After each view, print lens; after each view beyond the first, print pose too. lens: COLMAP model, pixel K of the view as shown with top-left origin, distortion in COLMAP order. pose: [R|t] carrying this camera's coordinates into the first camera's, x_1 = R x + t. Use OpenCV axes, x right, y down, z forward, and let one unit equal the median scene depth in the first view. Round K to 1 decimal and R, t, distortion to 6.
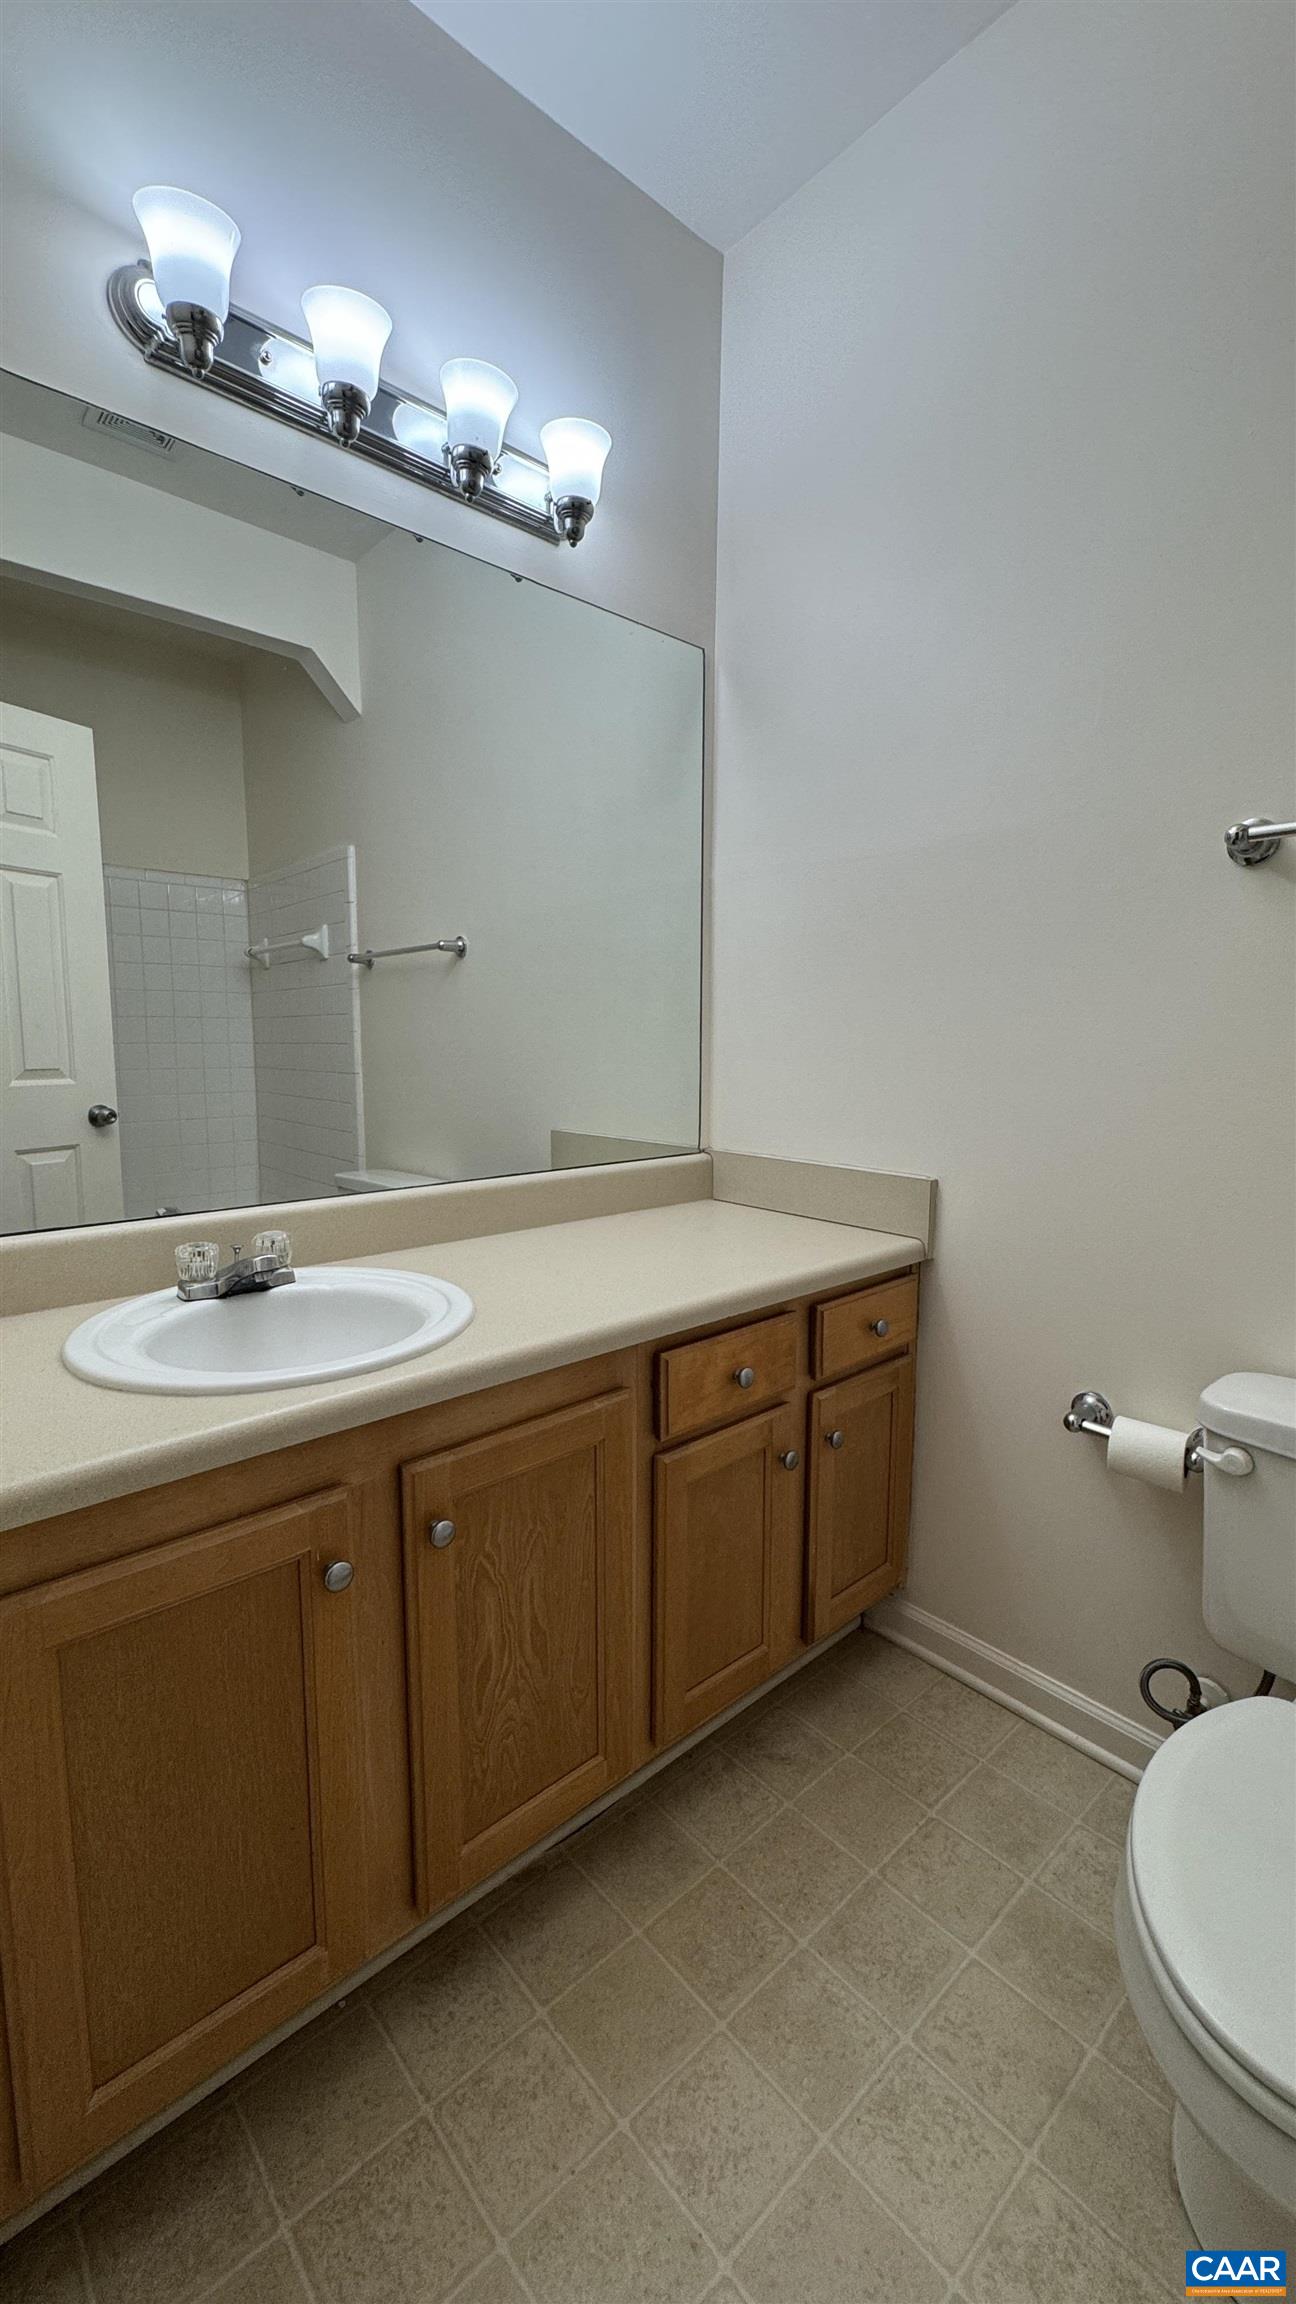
lens RADIAL K [[908.9, 0, 648.0], [0, 908.9, 1152.0], [0, 0, 1]] dist [-0.008218, 0.000161]
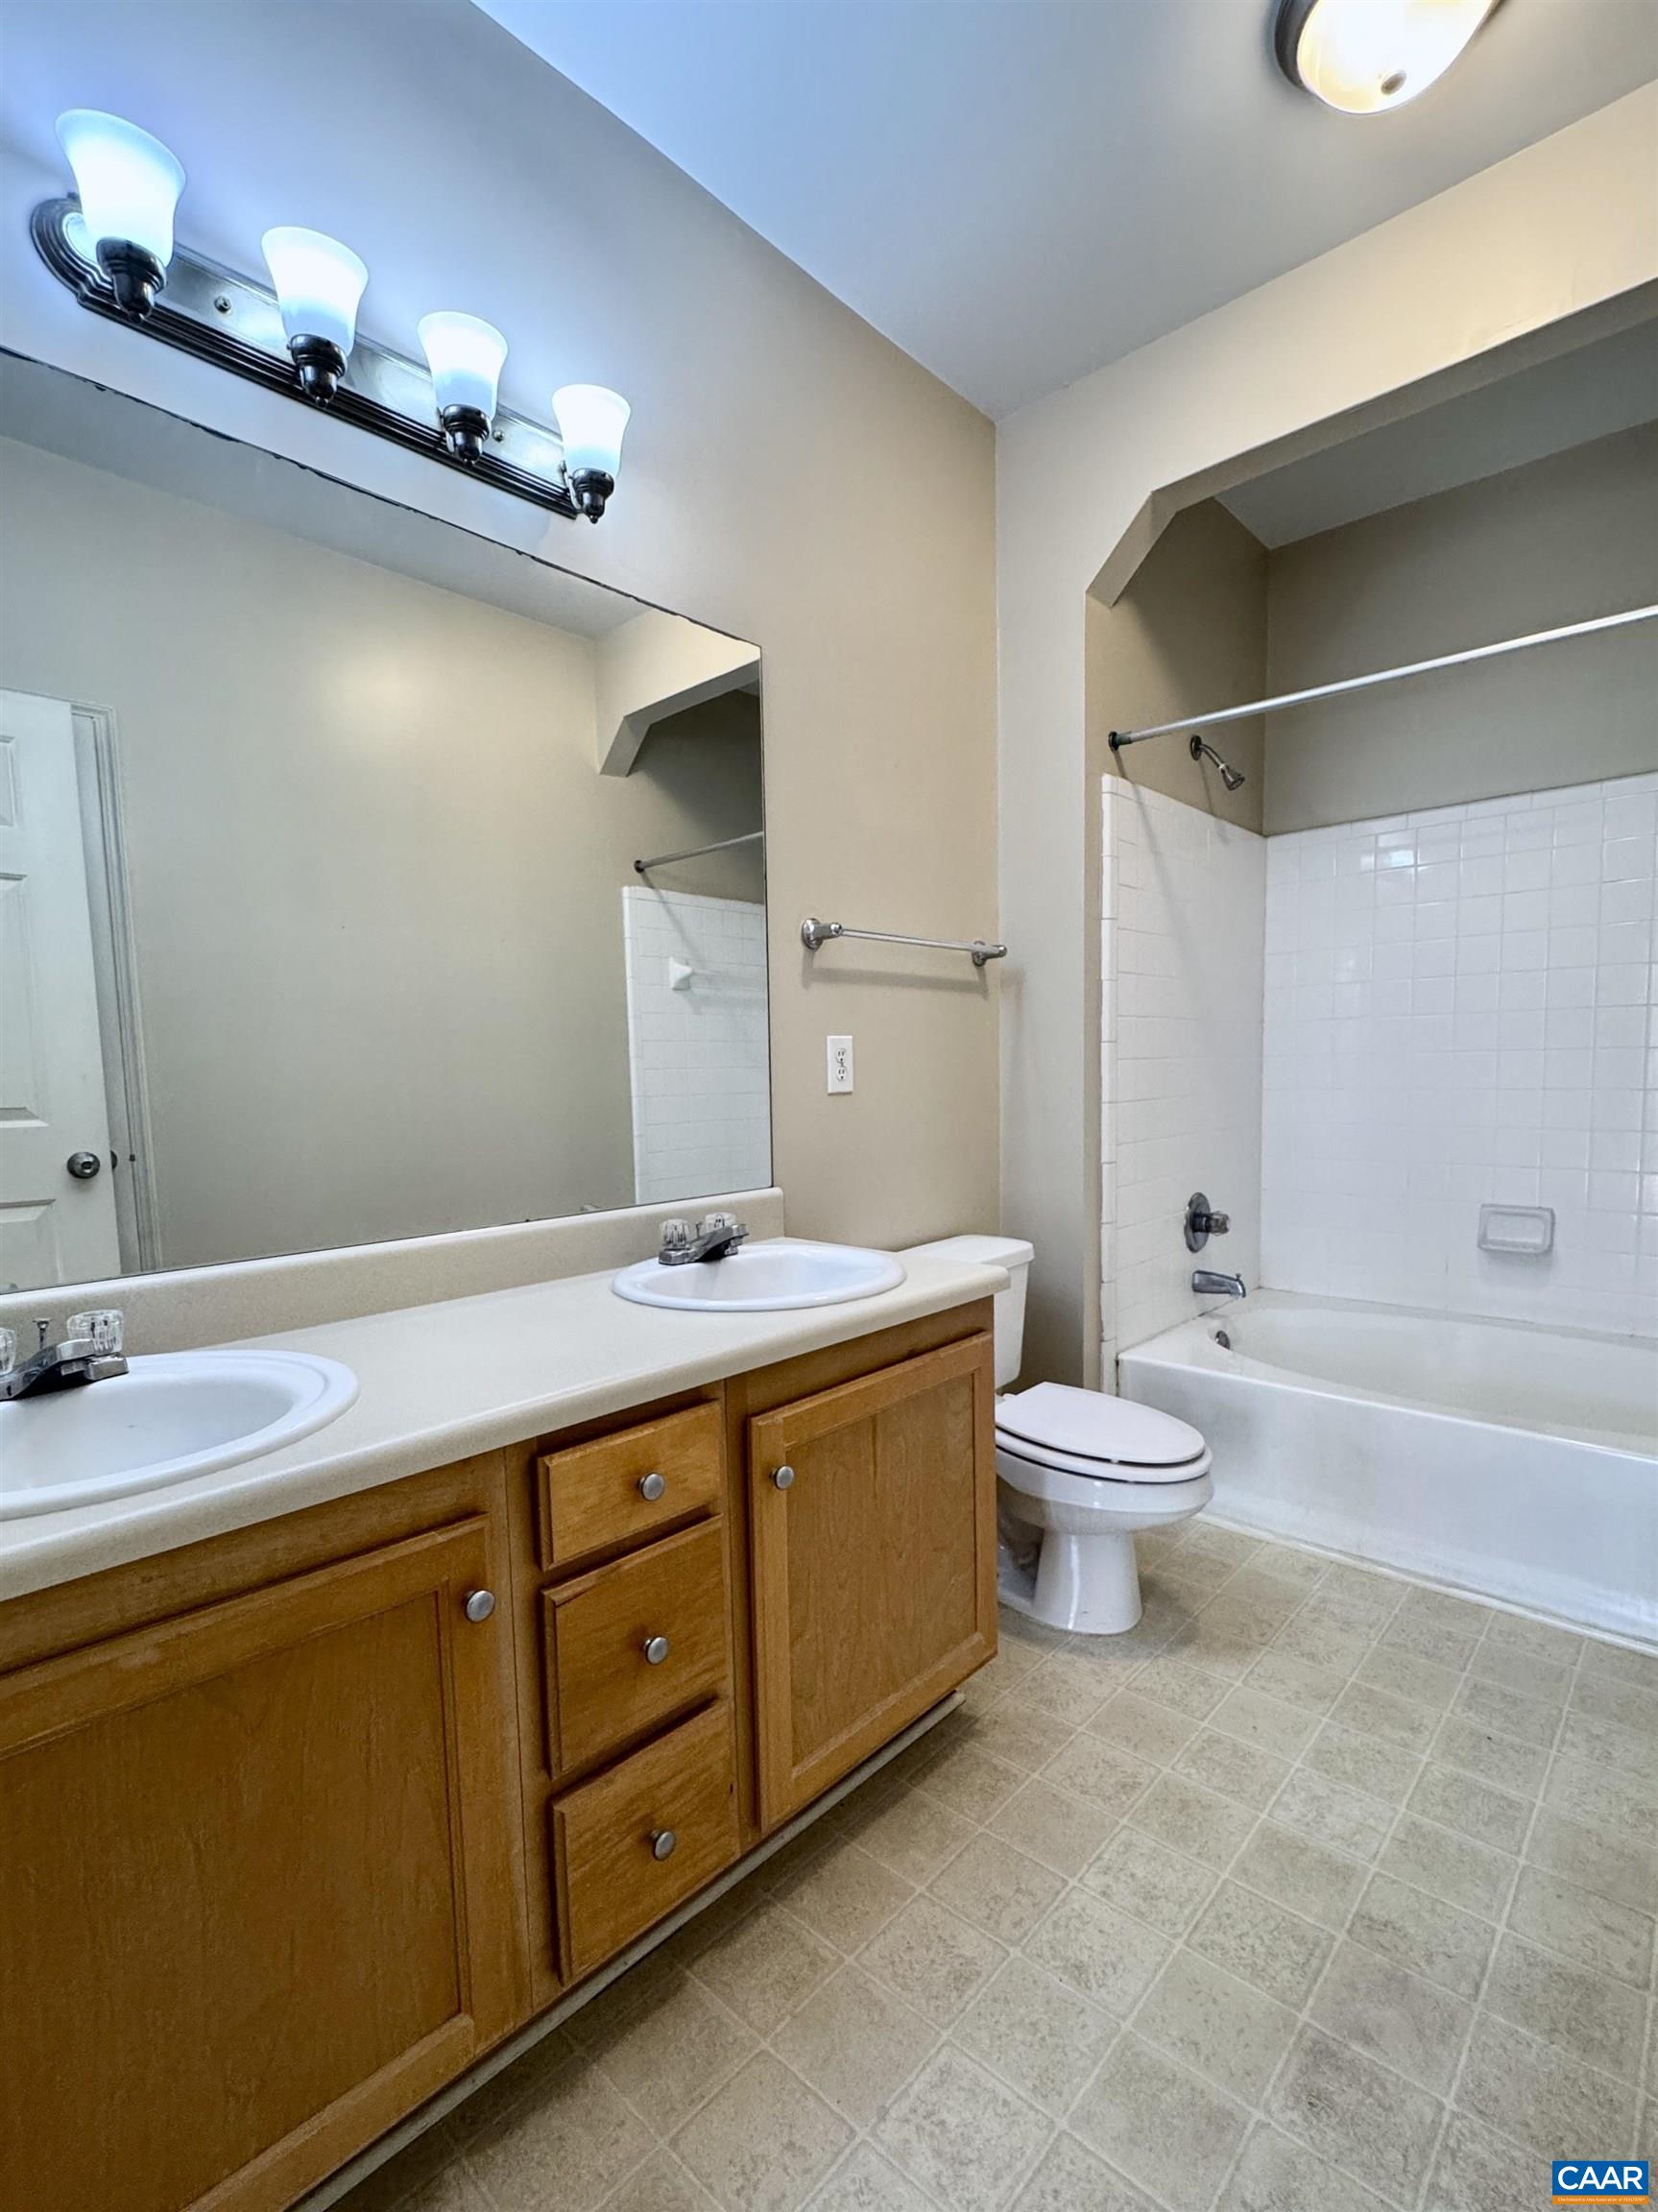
lens RADIAL K [[887.5, 0, 829.4], [0, 887.5, 1115.8], [0, 0, 1]] dist [0.000240, 0.000332]
pose [[0.999794, -0.012924, 0.015672, 0.155920], [0.013677, 0.998707, -0.048964, -0.017711], [-0.015019, 0.049169, 0.998678, 0.138337]]
